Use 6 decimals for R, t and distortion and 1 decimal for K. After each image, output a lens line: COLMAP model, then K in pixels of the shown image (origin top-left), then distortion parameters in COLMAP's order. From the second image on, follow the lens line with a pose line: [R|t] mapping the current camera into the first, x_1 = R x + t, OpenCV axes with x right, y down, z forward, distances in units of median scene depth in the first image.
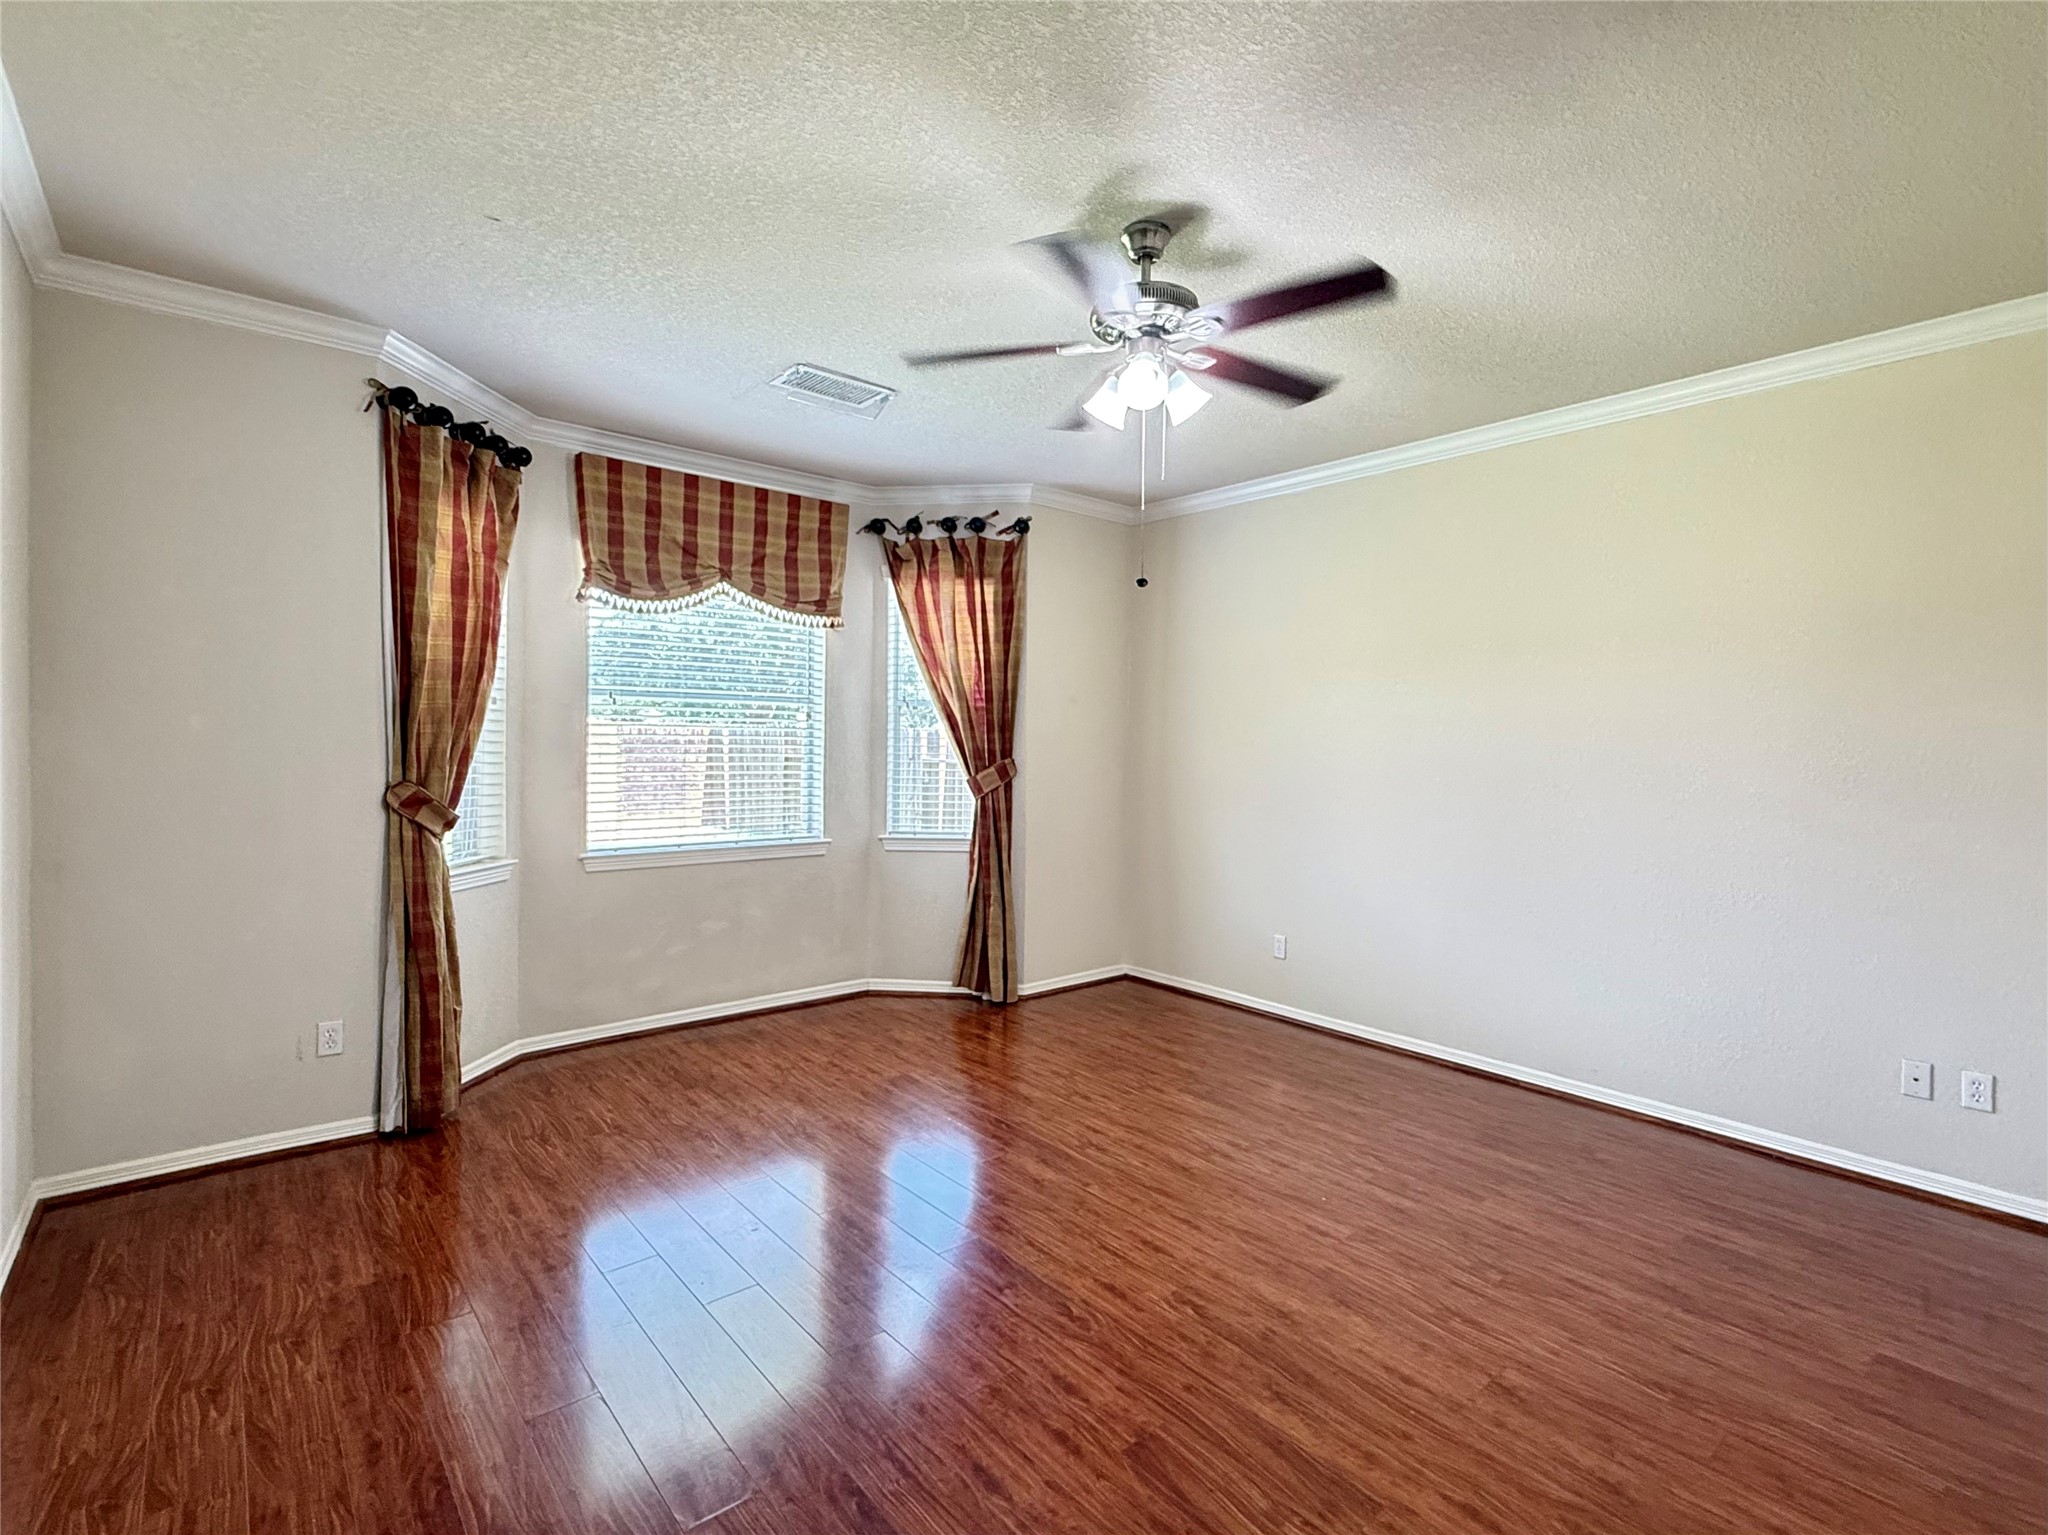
lens RADIAL K [[970.8, 0, 1017.8], [0, 970.8, 756.0], [0, 0, 1]] dist [0.000005, 0.000184]
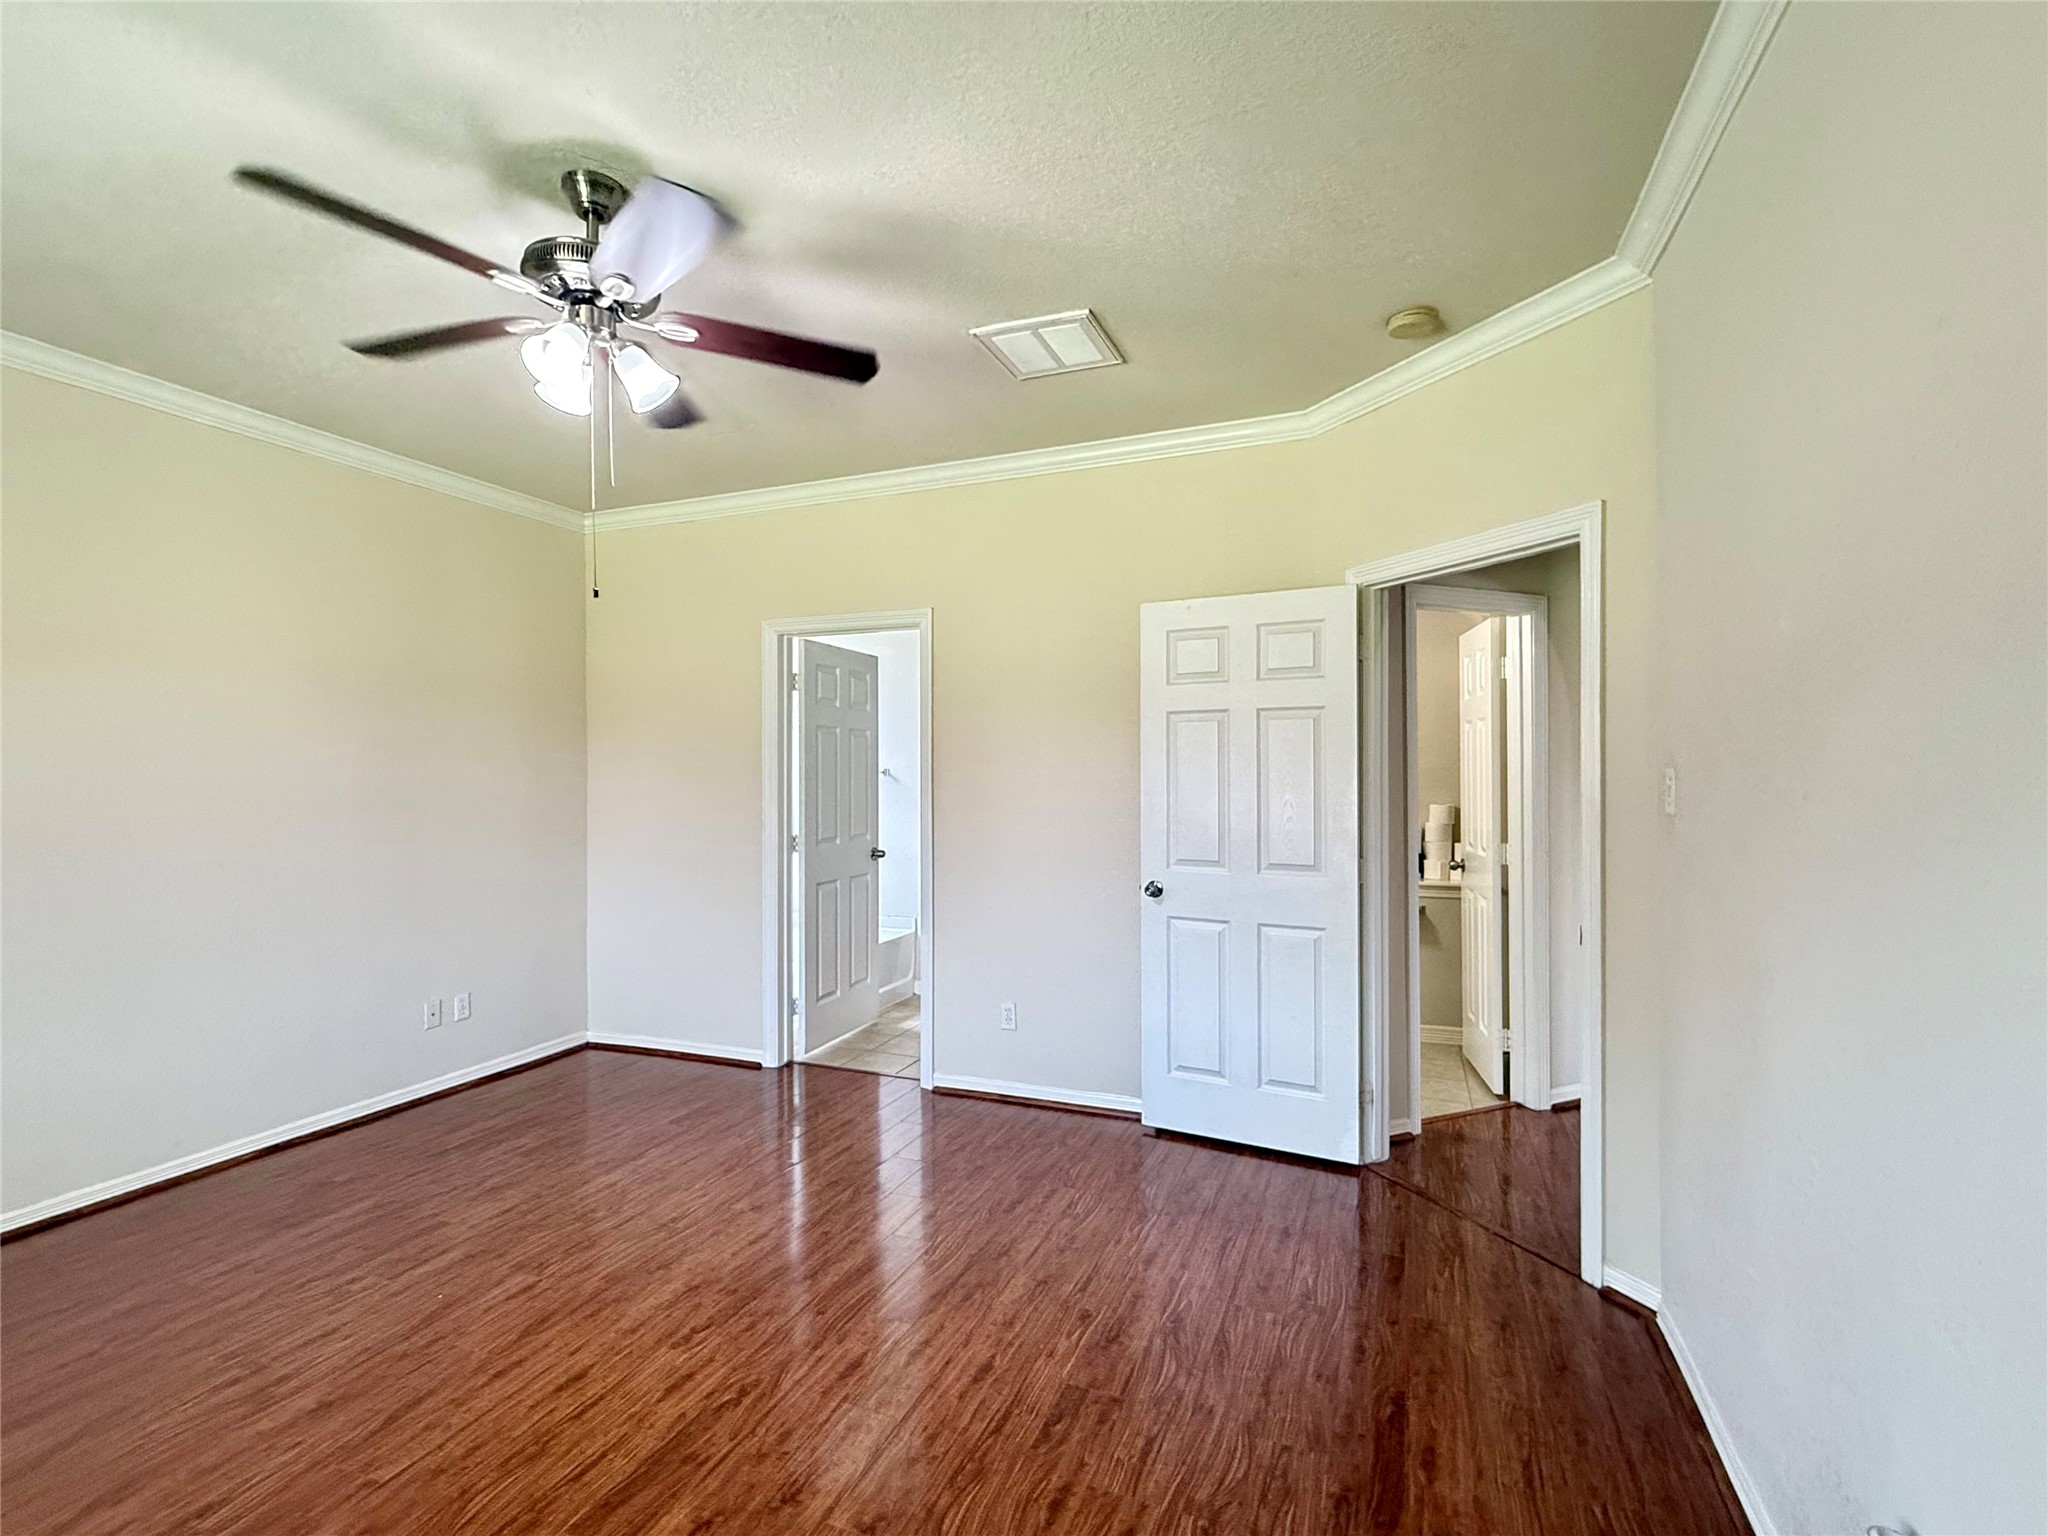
lens RADIAL K [[970.8, 0, 1025.4], [0, 970.8, 771.2], [0, 0, 1]] dist [0.000005, 0.000184]
pose [[-0.485325, -0.011807, 0.874254, -0.748949], [0.009048, 0.999787, 0.018525, -0.032696], [-0.874287, 0.016901, -0.485115, 1.015153]]
